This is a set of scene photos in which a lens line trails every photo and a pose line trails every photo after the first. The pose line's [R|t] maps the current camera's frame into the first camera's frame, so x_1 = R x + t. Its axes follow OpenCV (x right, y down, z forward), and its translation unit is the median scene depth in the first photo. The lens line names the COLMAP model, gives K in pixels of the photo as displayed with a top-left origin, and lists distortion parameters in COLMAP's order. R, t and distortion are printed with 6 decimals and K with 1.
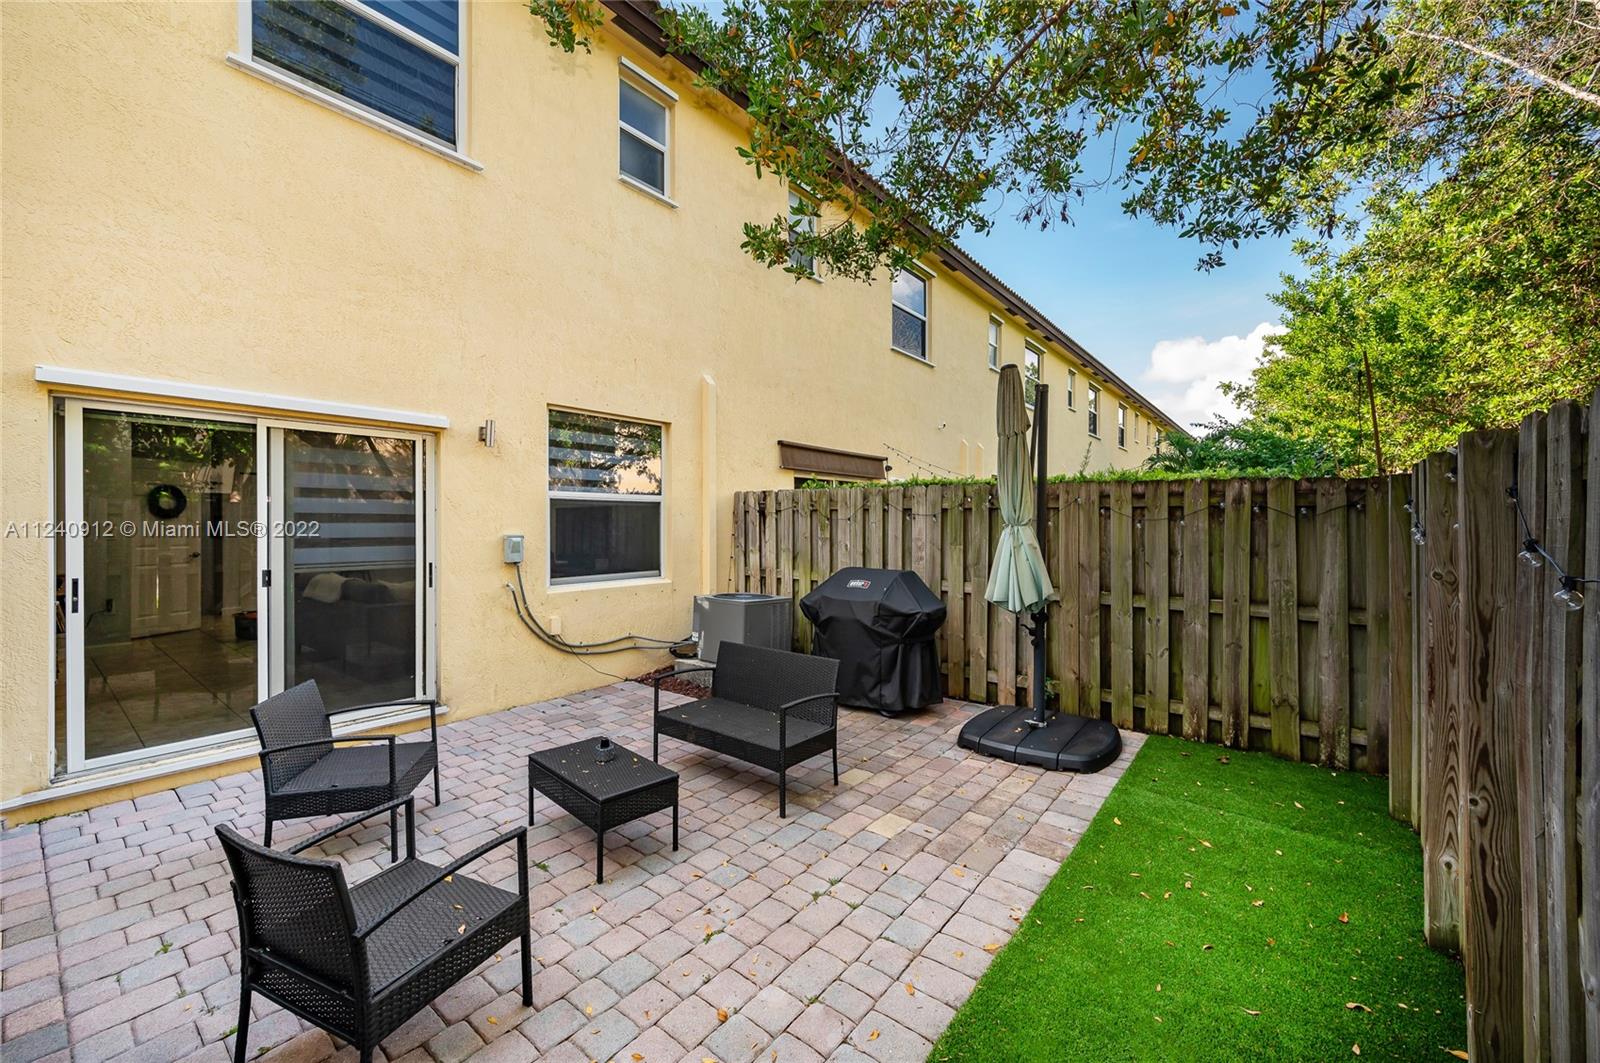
lens RADIAL K [[627.5, 0, 800.0], [0, 627.5, 531.5], [0, 0, 1]] dist [-0.002553, -0.000496]
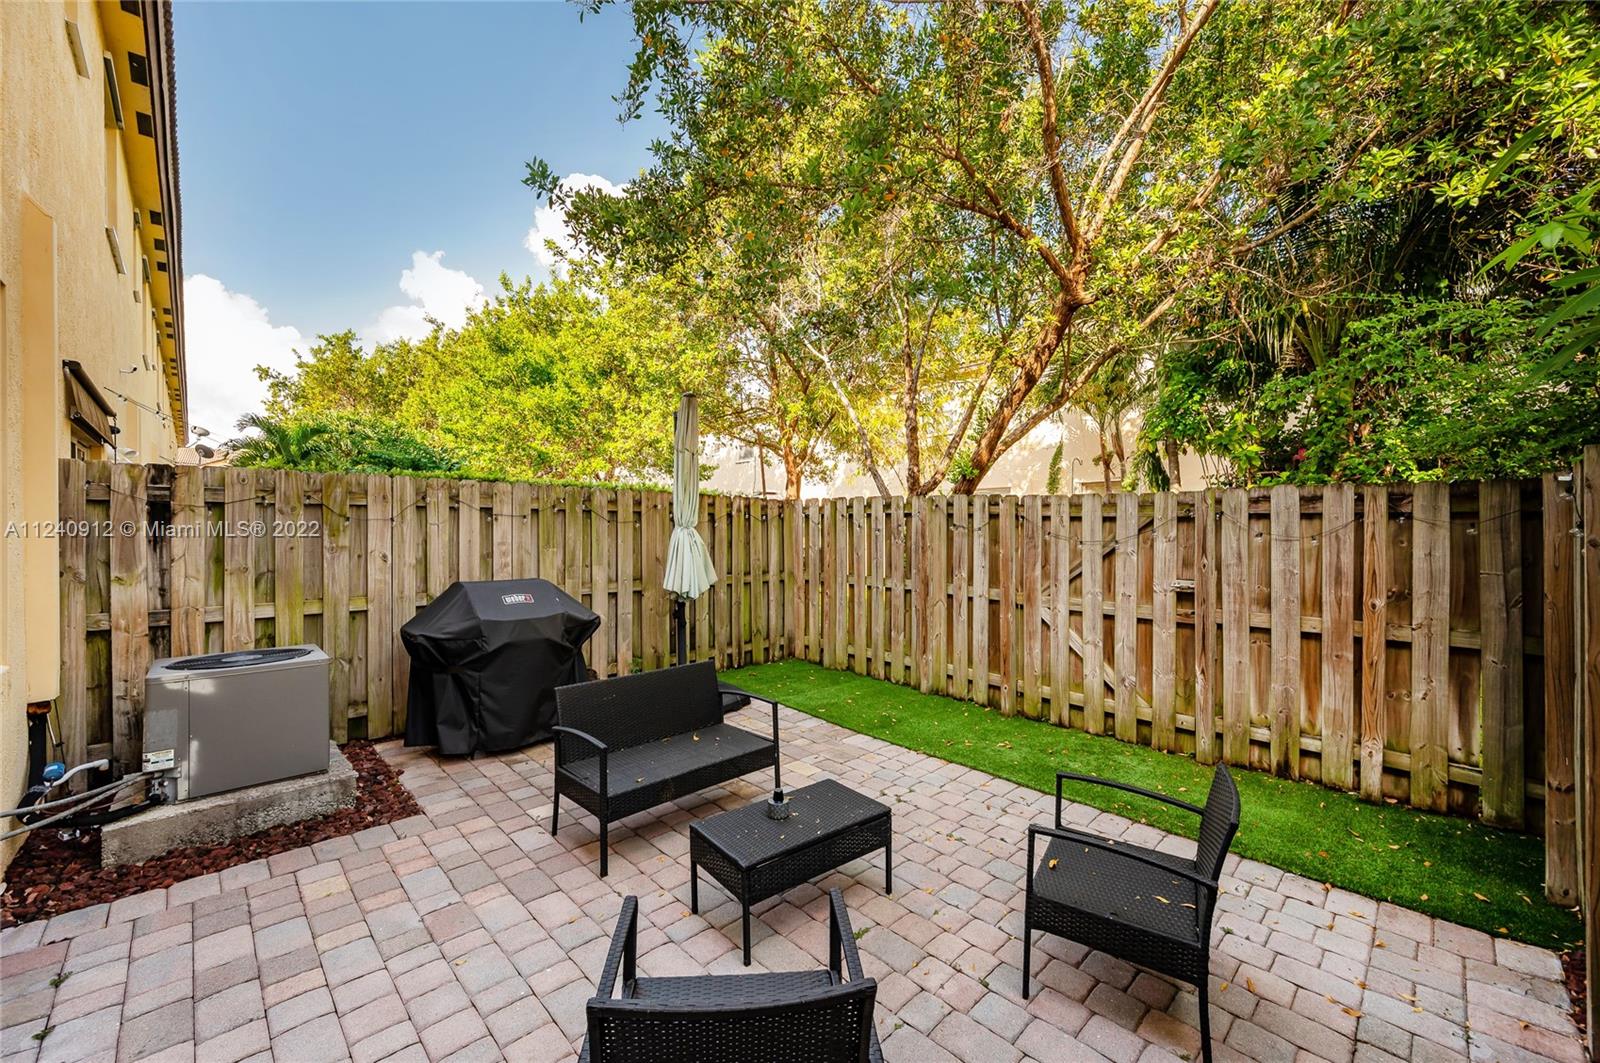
lens RADIAL K [[627.5, 0, 800.0], [0, 627.5, 531.5], [0, 0, 1]] dist [-0.002553, -0.000496]
pose [[0.126513, -0.014962, 0.991852, -0.682359], [0.008296, 0.999867, 0.014024, -0.014172], [-0.991930, 0.006454, 0.126620, 0.524632]]
